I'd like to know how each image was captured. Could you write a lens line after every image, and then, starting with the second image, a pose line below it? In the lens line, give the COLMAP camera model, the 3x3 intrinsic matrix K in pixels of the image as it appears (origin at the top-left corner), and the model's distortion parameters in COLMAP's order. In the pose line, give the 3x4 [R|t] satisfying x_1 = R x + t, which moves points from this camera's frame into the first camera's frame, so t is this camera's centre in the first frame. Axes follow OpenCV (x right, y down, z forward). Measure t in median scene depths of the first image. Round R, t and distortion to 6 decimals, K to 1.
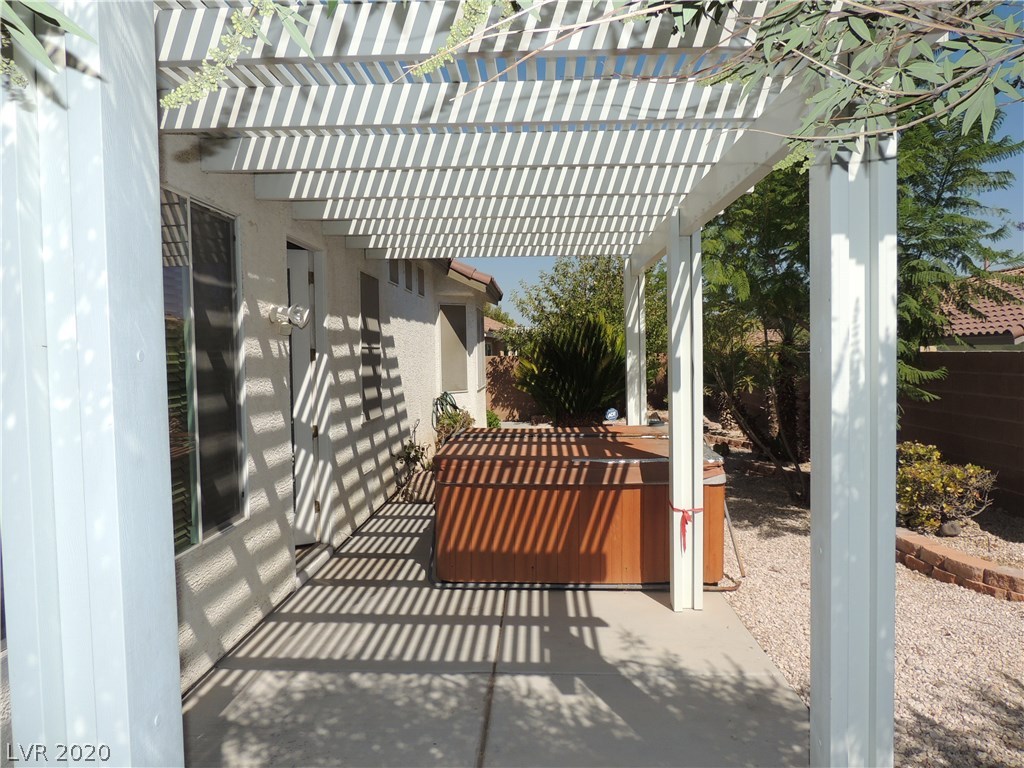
lens RADIAL K [[725.0, 0, 512.0], [0, 725.0, 383.9], [0, 0, 1]] dist [-0.018673, -0.002202]
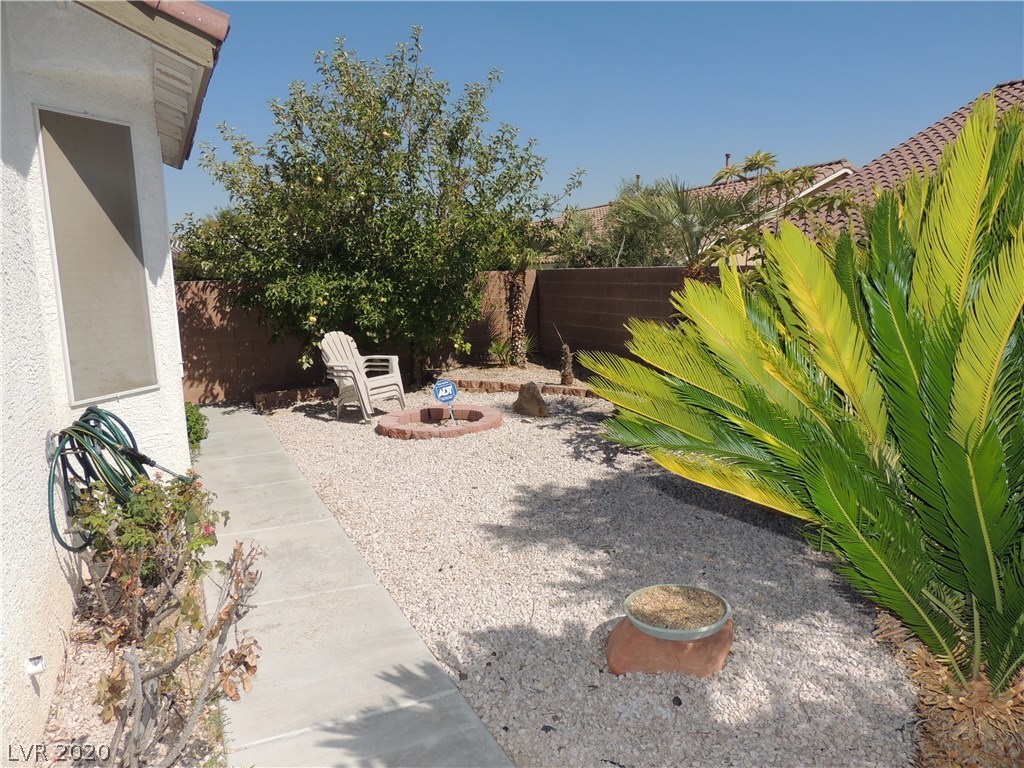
lens RADIAL K [[725.0, 0, 511.9], [0, 725.0, 384.6], [0, 0, 1]] dist [-0.018673, -0.002202]
pose [[0.883485, -0.088102, 0.460101, -0.070939], [0.038937, 0.992568, 0.115295, -0.024010], [-0.466839, -0.083947, 0.880349, 0.629040]]
